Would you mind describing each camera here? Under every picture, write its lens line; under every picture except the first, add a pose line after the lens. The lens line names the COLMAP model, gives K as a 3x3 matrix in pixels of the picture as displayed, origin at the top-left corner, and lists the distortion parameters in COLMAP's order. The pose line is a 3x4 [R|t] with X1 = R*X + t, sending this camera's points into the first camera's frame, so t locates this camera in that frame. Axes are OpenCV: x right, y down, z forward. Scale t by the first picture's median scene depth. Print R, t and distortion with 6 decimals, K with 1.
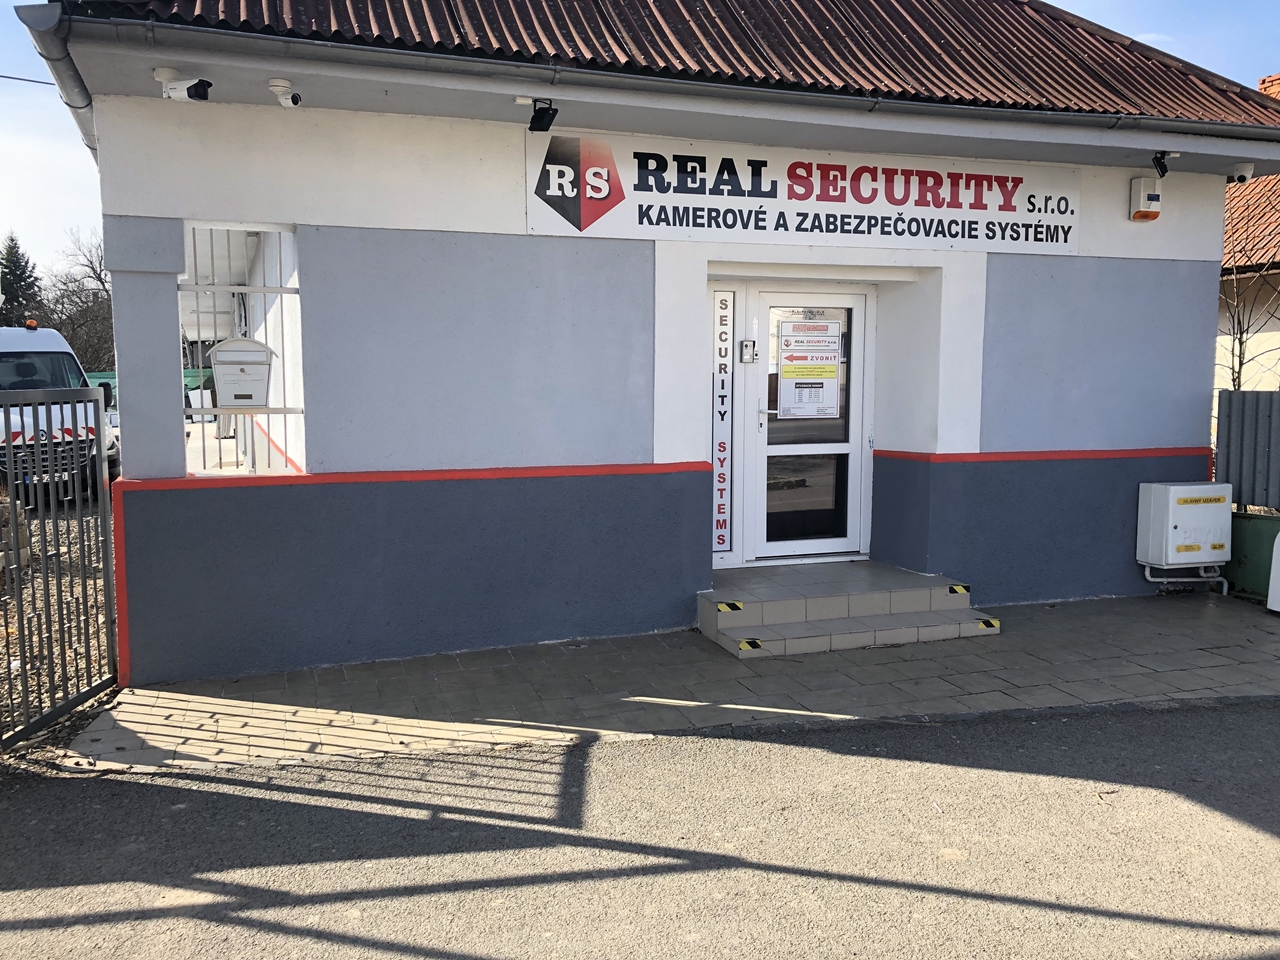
lens RADIAL K [[1047.7, 0, 641.1], [0, 1047.7, 470.9], [0, 0, 1]] dist [0.015912, 0.011927]
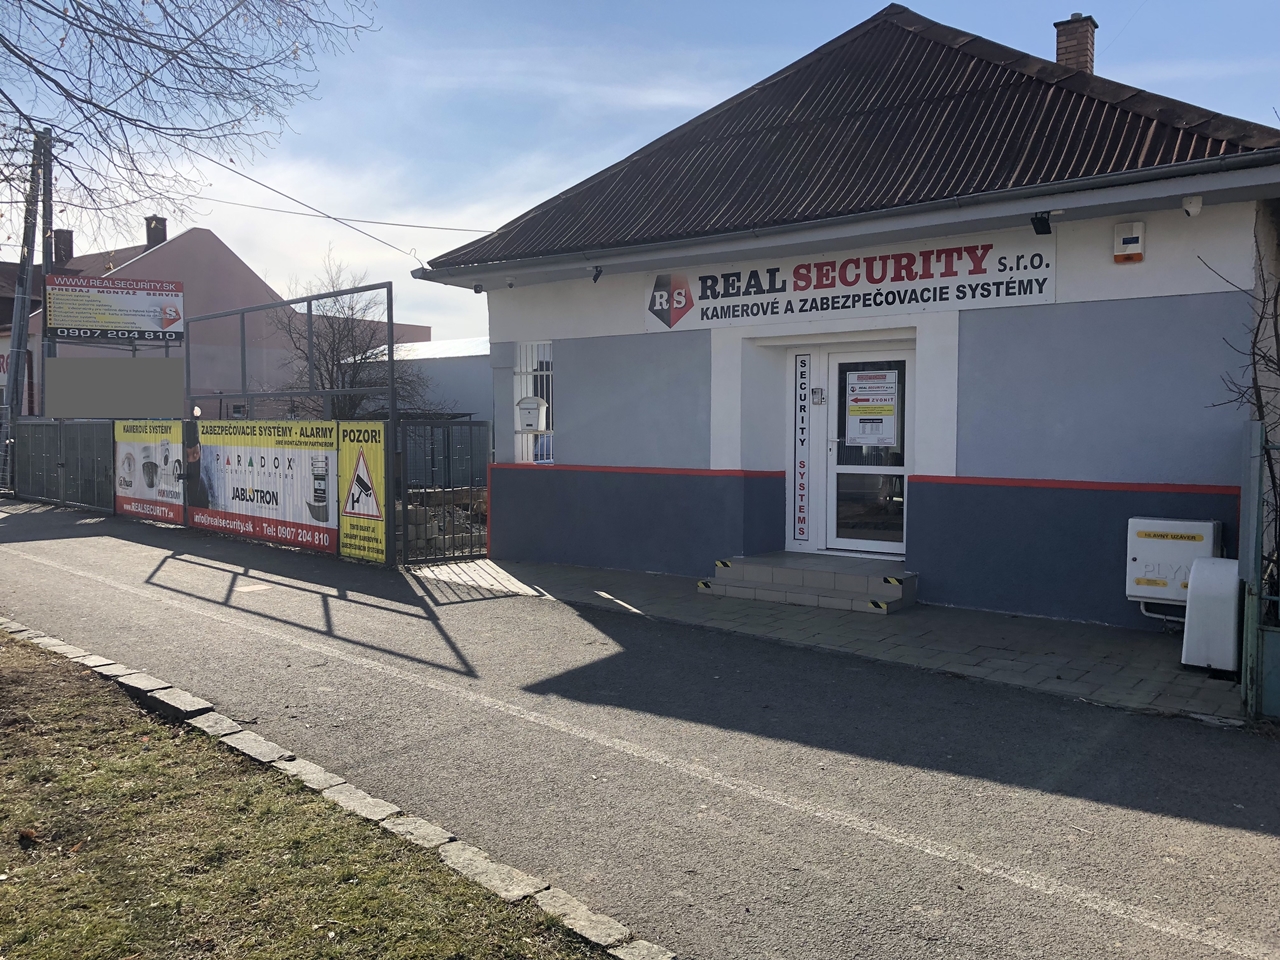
lens RADIAL K [[1047.7, 0, 641.1], [0, 1047.7, 470.9], [0, 0, 1]] dist [0.015912, 0.011927]
pose [[0.552746, 0.036635, -0.832544, 1.194865], [-0.076994, 0.997005, -0.007246, 0.013688], [0.829786, 0.068106, 0.553911, 0.042537]]
